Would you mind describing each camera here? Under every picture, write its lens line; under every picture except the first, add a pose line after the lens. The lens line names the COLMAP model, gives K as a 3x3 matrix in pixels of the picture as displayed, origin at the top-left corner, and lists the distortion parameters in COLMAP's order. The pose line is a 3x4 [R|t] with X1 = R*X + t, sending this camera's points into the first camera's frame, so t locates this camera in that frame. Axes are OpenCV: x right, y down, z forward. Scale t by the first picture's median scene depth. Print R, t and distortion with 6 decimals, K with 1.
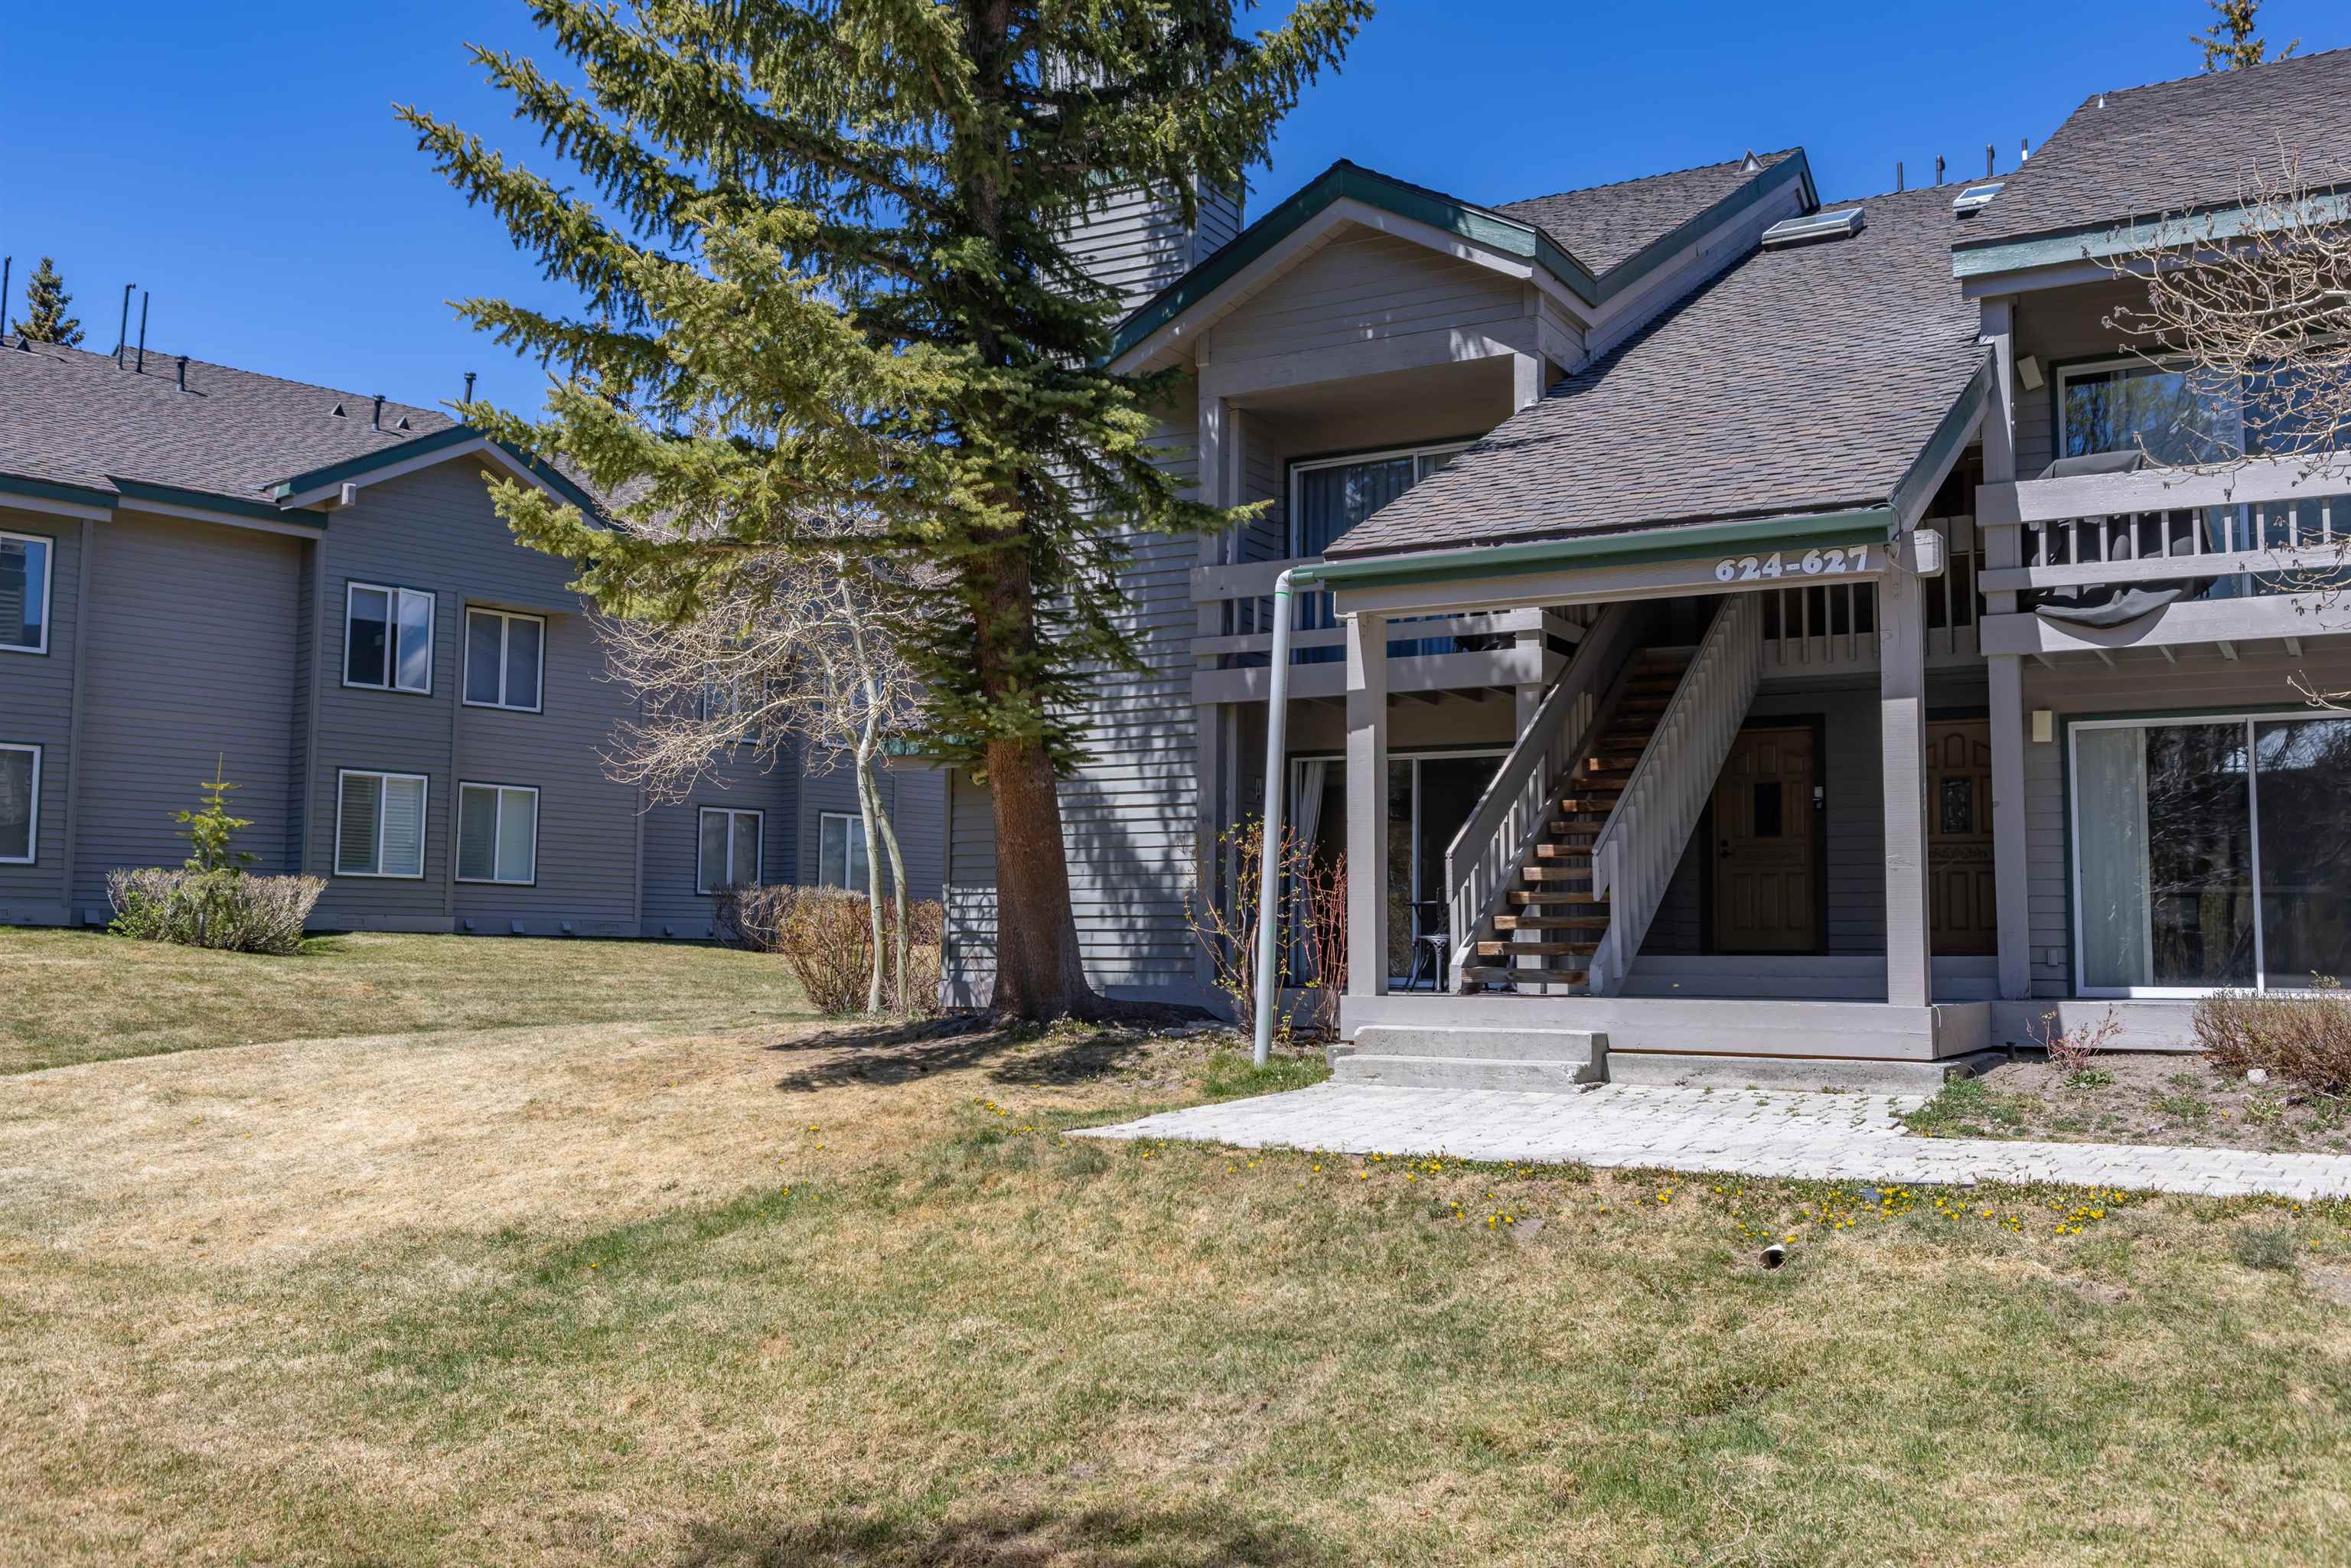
lens RADIAL K [[2132.5, 0, 1175.9], [0, 2132.5, 768.5], [0, 0, 1]] dist [0.003212, 0.000000]
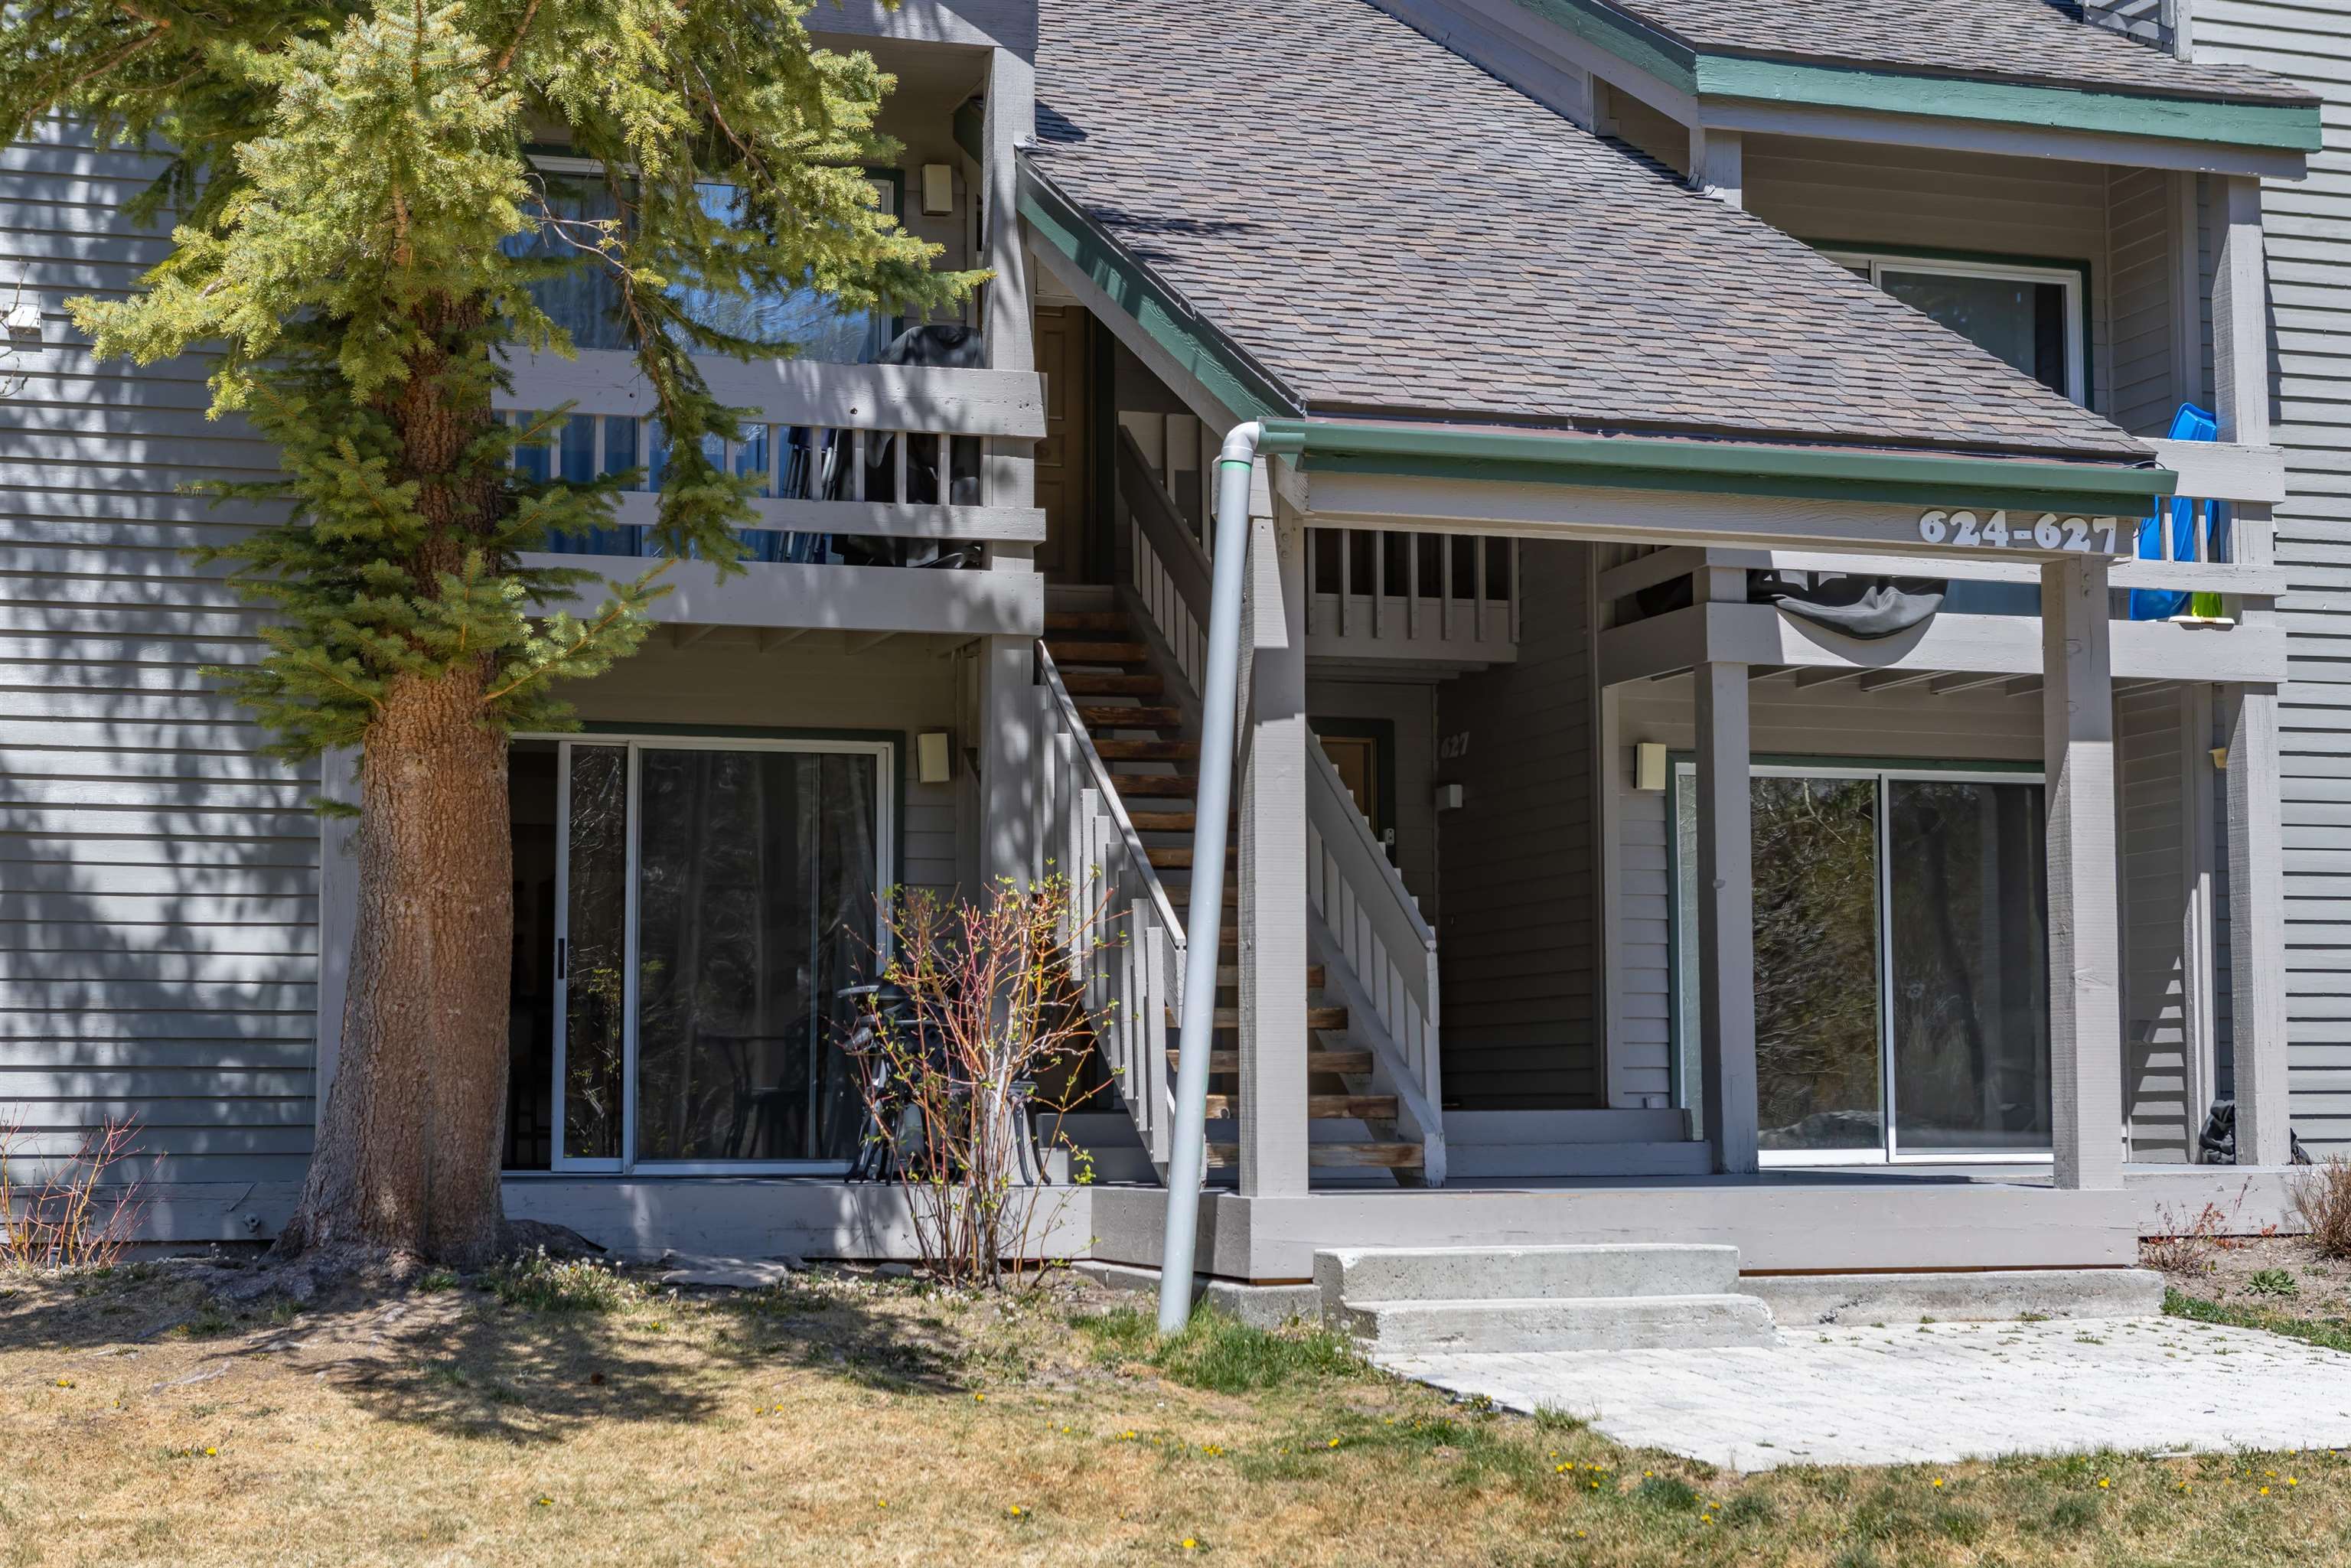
lens RADIAL K [[3816.5, 0, 1157.9], [0, 3816.5, 745.2], [0, 0, 1]] dist [-0.045652, 0.000000]
pose [[0.660976, 0.059067, 0.748079, -0.502254], [-0.059984, 0.997866, -0.025790, 0.011735], [-0.748006, -0.027826, 0.663109, 0.265520]]
